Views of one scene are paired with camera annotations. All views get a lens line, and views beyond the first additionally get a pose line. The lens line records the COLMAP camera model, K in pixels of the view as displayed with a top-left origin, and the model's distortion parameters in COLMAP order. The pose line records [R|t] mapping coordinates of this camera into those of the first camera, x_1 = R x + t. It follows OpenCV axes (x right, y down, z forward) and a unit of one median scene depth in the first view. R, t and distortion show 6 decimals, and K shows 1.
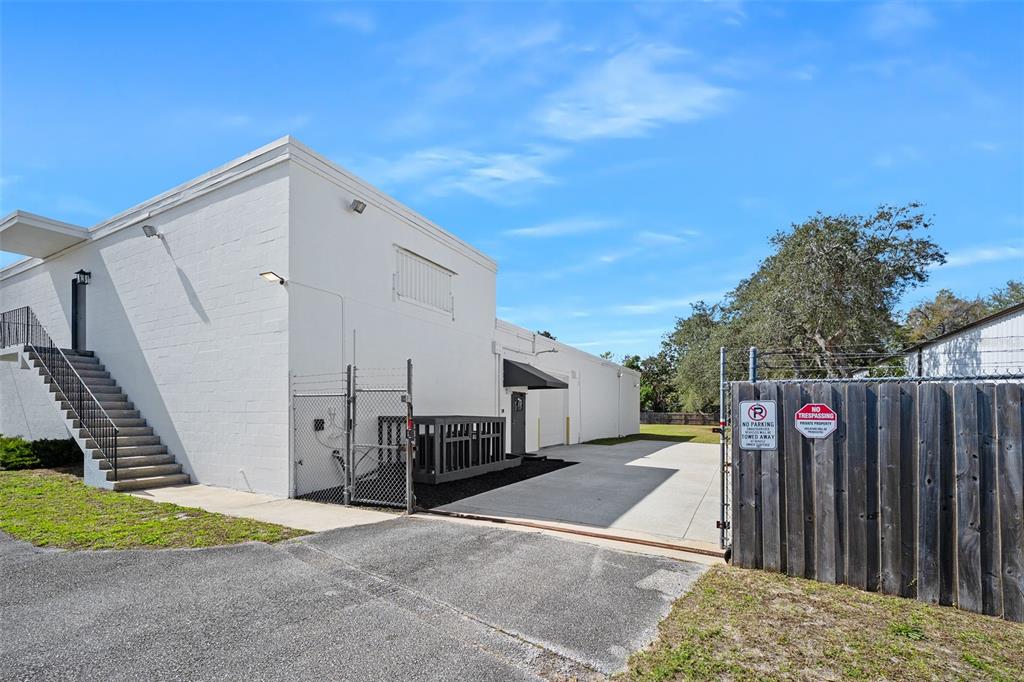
lens RADIAL K [[428.5, 0, 514.7], [0, 428.5, 409.0], [0, 0, 1]] dist [0.000938, 0.000030]
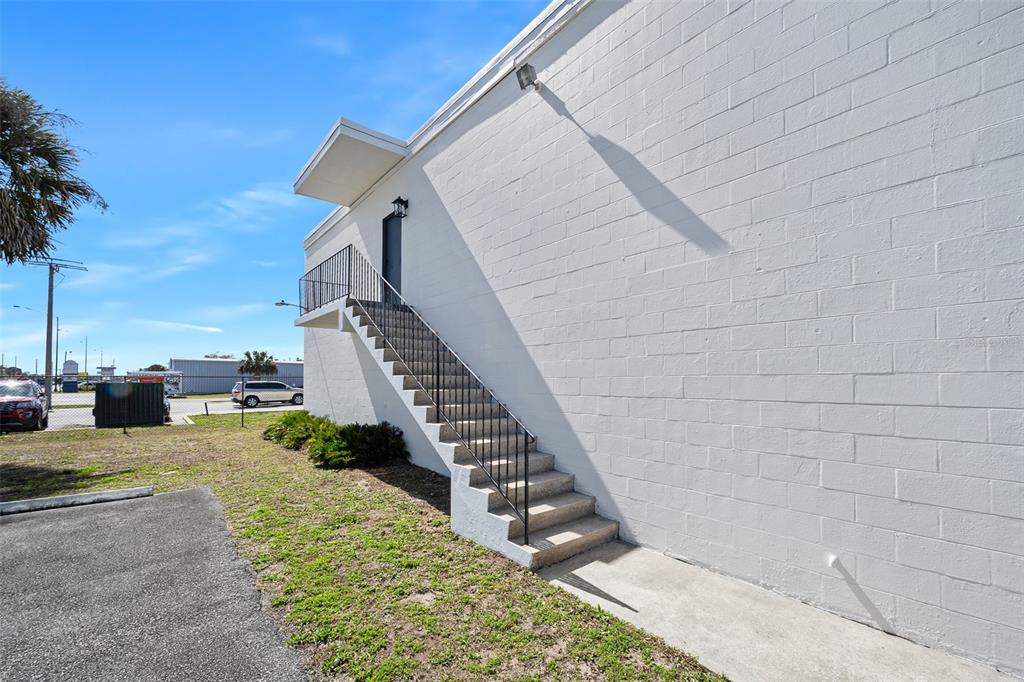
lens RADIAL K [[422.8, 0, 511.2], [0, 422.8, 367.5], [0, 0, 1]] dist [0.000668, 0.000027]
pose [[0.926299, -0.012380, -0.376586, -0.616824], [0.001838, 0.999597, -0.028340, -0.010769], [0.376785, 0.025559, 0.925948, 0.445816]]
